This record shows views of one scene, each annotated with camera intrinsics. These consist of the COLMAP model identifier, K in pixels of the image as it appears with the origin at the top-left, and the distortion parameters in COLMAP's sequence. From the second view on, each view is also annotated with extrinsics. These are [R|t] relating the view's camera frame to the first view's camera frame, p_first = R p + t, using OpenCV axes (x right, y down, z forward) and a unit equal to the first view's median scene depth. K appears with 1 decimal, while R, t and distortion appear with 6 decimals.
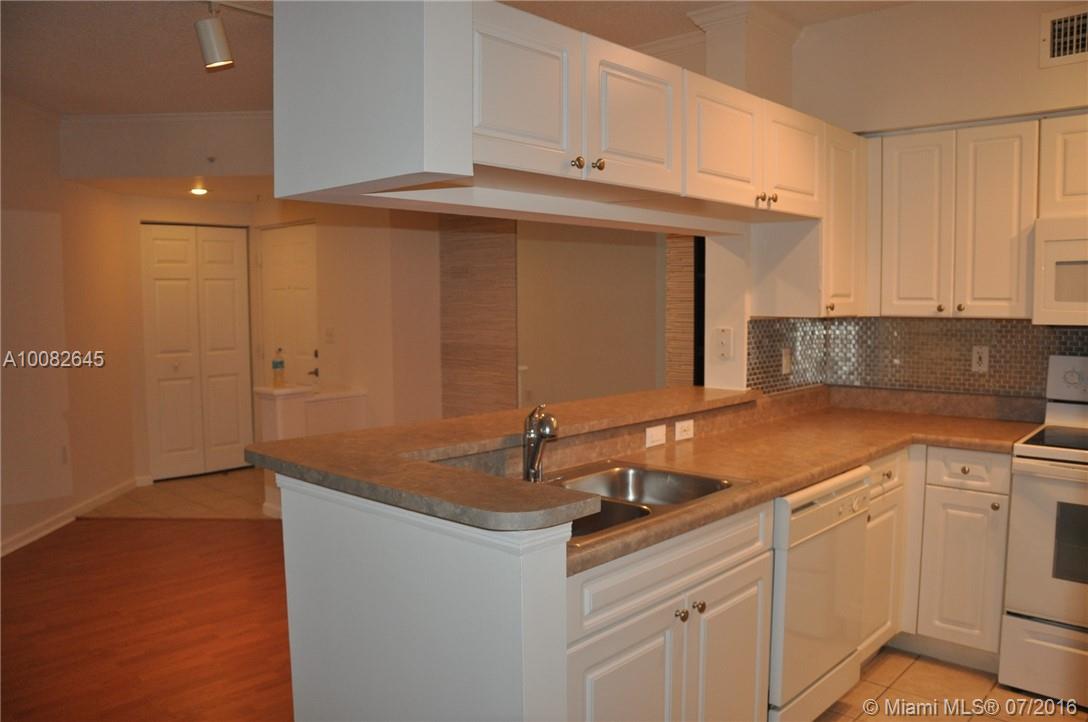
lens RADIAL K [[844.2, 0, 541.3], [0, 844.2, 366.7], [0, 0, 1]] dist [-0.149196, 0.095010]
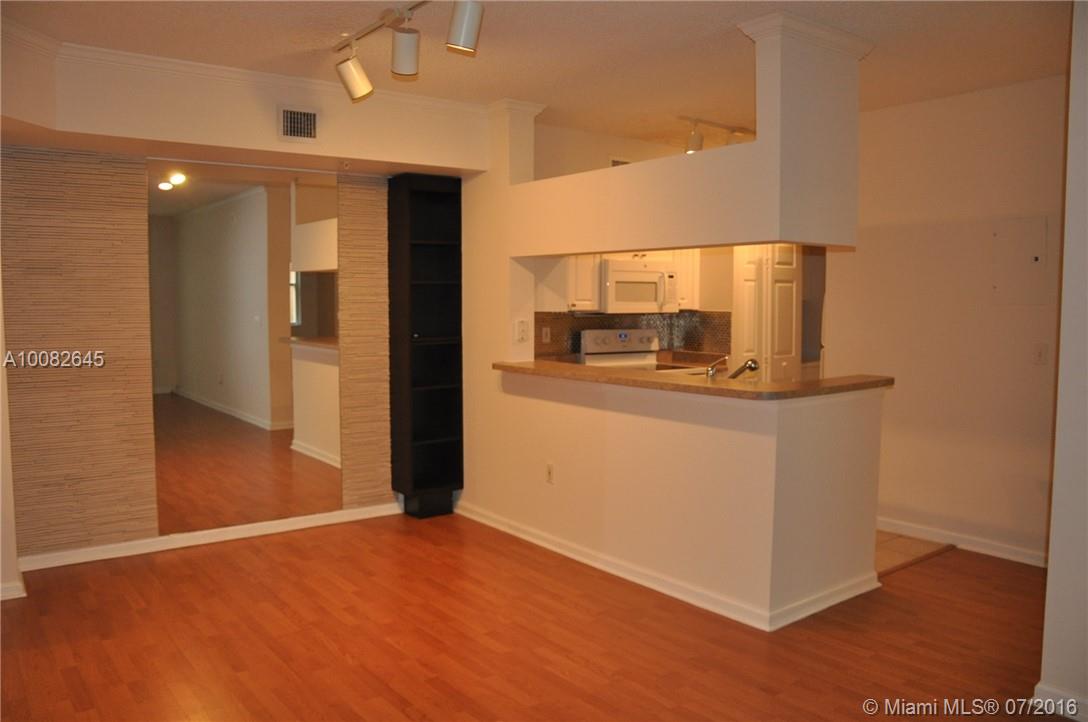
lens RADIAL K [[844.2, 0, 541.3], [0, 844.2, 366.7], [0, 0, 1]] dist [-0.149196, 0.095010]
pose [[0.176270, -0.071348, 0.981753, -1.407106], [0.077783, 0.995261, 0.058364, -0.055153], [-0.981264, 0.066076, 0.180984, 0.800352]]
